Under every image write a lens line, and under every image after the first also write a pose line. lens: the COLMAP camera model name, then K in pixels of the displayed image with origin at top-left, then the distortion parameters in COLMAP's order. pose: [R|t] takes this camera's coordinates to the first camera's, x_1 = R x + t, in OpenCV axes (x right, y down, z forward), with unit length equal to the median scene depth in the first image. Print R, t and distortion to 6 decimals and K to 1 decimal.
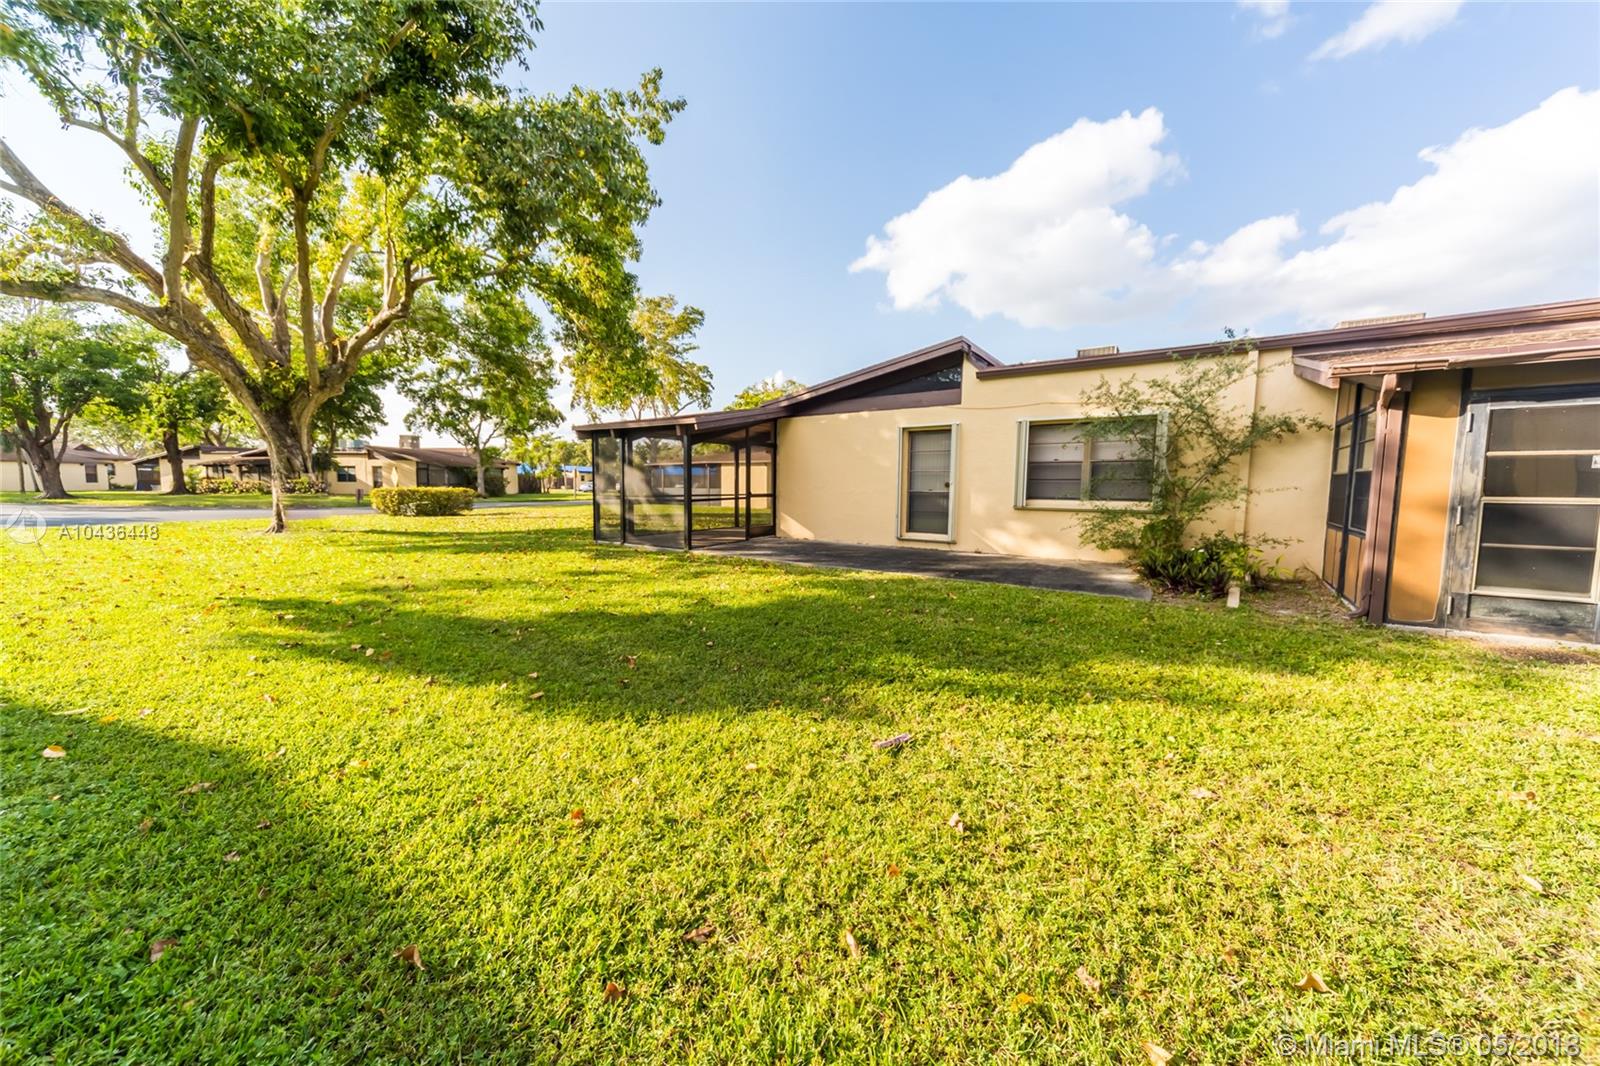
lens RADIAL K [[554.0, 0, 800.0], [0, 554.0, 533.0], [0, 0, 1]] dist [0.010846, 0.000004]
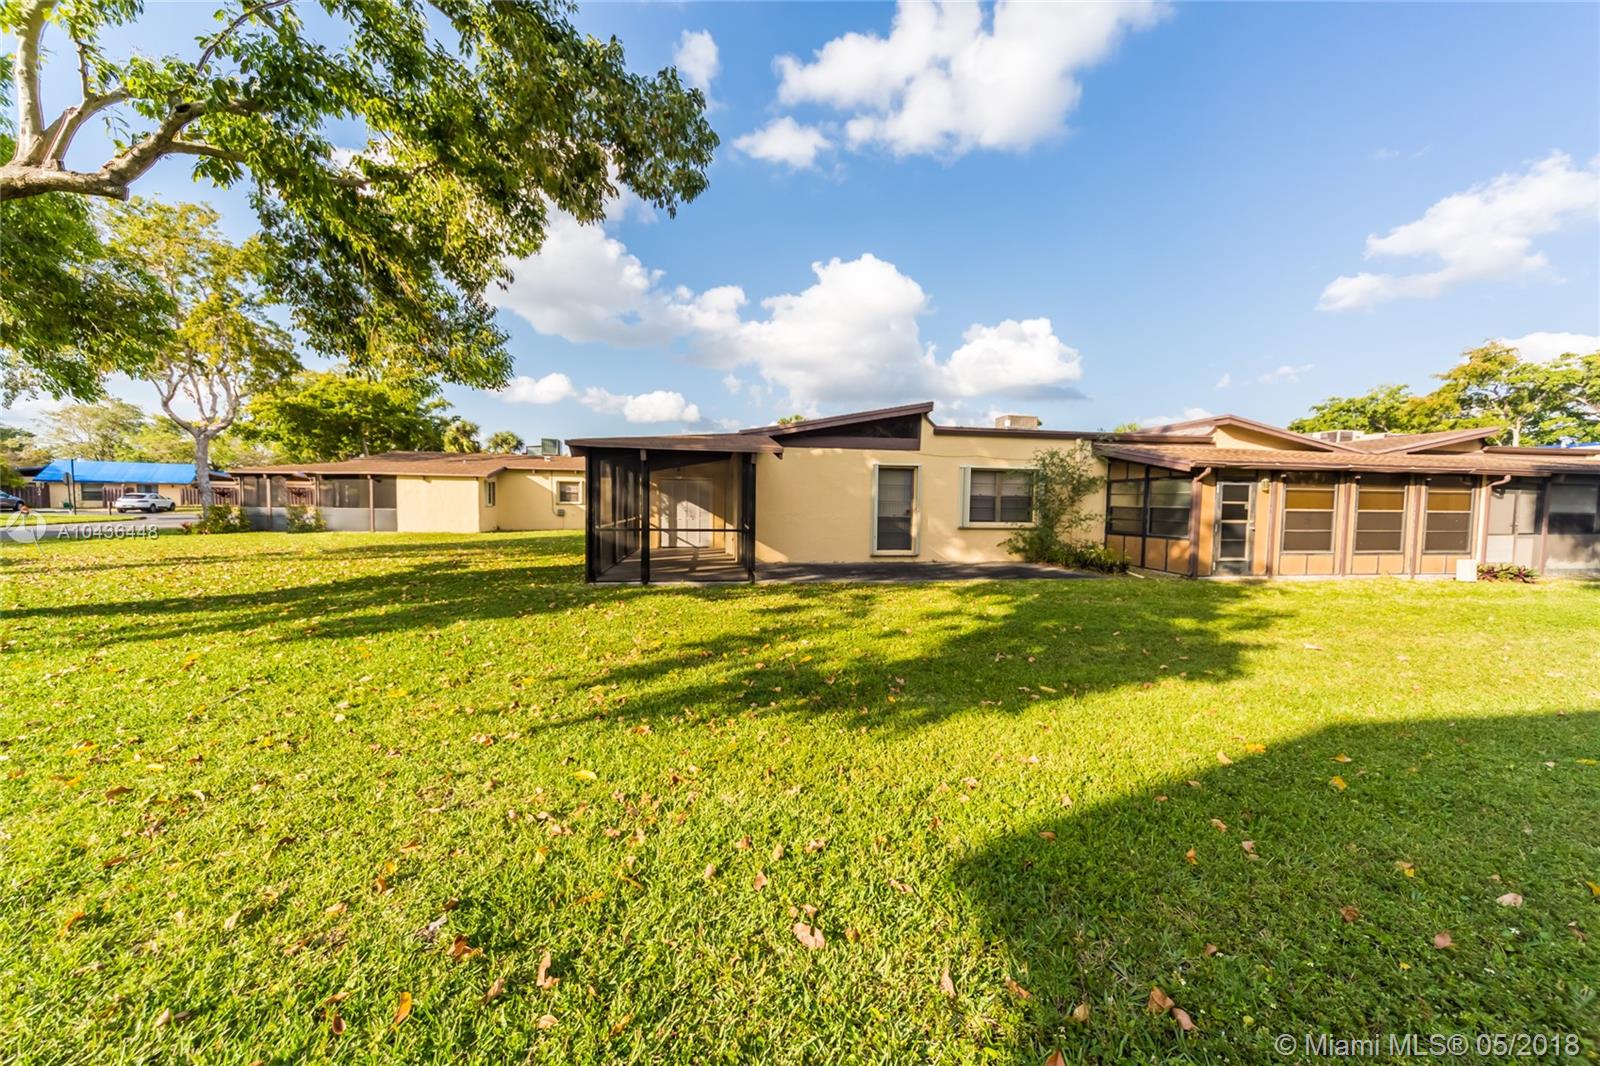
lens RADIAL K [[554.0, 0, 800.0], [0, 554.0, 533.0], [0, 0, 1]] dist [0.010846, 0.000004]
pose [[0.726363, -0.031874, 0.686572, -0.819786], [0.052649, 0.998569, -0.009341, -0.039124], [-0.685292, 0.042932, 0.727002, 0.242851]]
